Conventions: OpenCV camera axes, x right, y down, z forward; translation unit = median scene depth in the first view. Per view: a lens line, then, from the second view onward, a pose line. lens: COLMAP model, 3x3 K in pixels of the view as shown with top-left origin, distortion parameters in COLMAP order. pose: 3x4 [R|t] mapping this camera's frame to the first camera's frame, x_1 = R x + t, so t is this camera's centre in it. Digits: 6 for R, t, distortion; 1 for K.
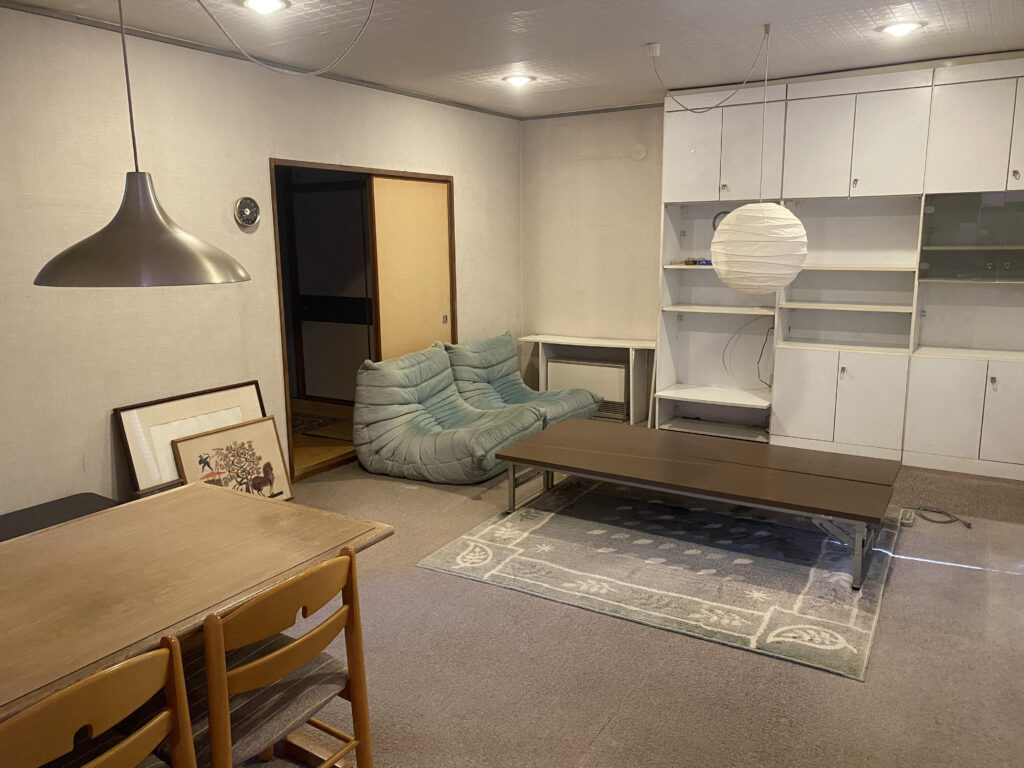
lens RADIAL K [[780.4, 0, 509.7], [0, 780.4, 387.7], [0, 0, 1]] dist [-0.004404, 0.009927]
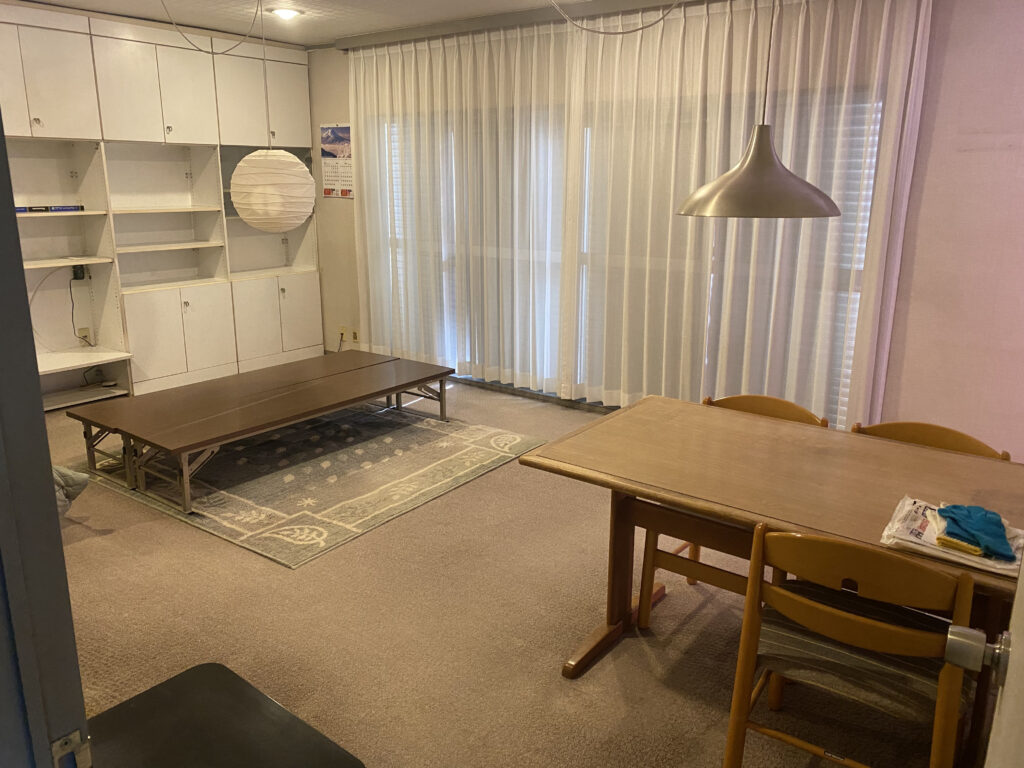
lens RADIAL K [[780.4, 0, 515.0], [0, 780.4, 375.5], [0, 0, 1]] dist [-0.004404, 0.009927]
pose [[0.058840, -0.233053, 0.970682, -0.661148], [0.184685, 0.958123, 0.218842, -0.086360], [-0.981035, 0.166394, 0.099417, 0.486219]]
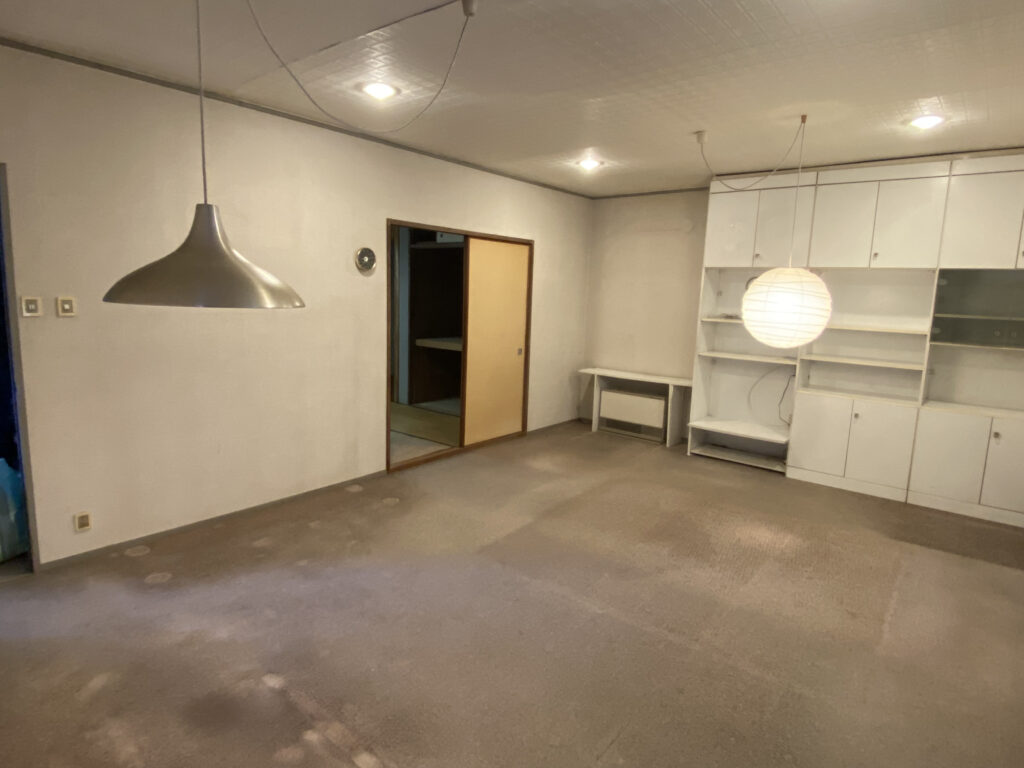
lens RADIAL K [[582.2, 0, 507.3], [0, 582.2, 380.7], [0, 0, 1]] dist [0.007080, -0.019892]
pose [[0.989872, 0.065279, -0.126061, 0.022764], [-0.070131, 0.996943, -0.034436, -0.009864], [0.123428, 0.042928, 0.991425, 0.084061]]
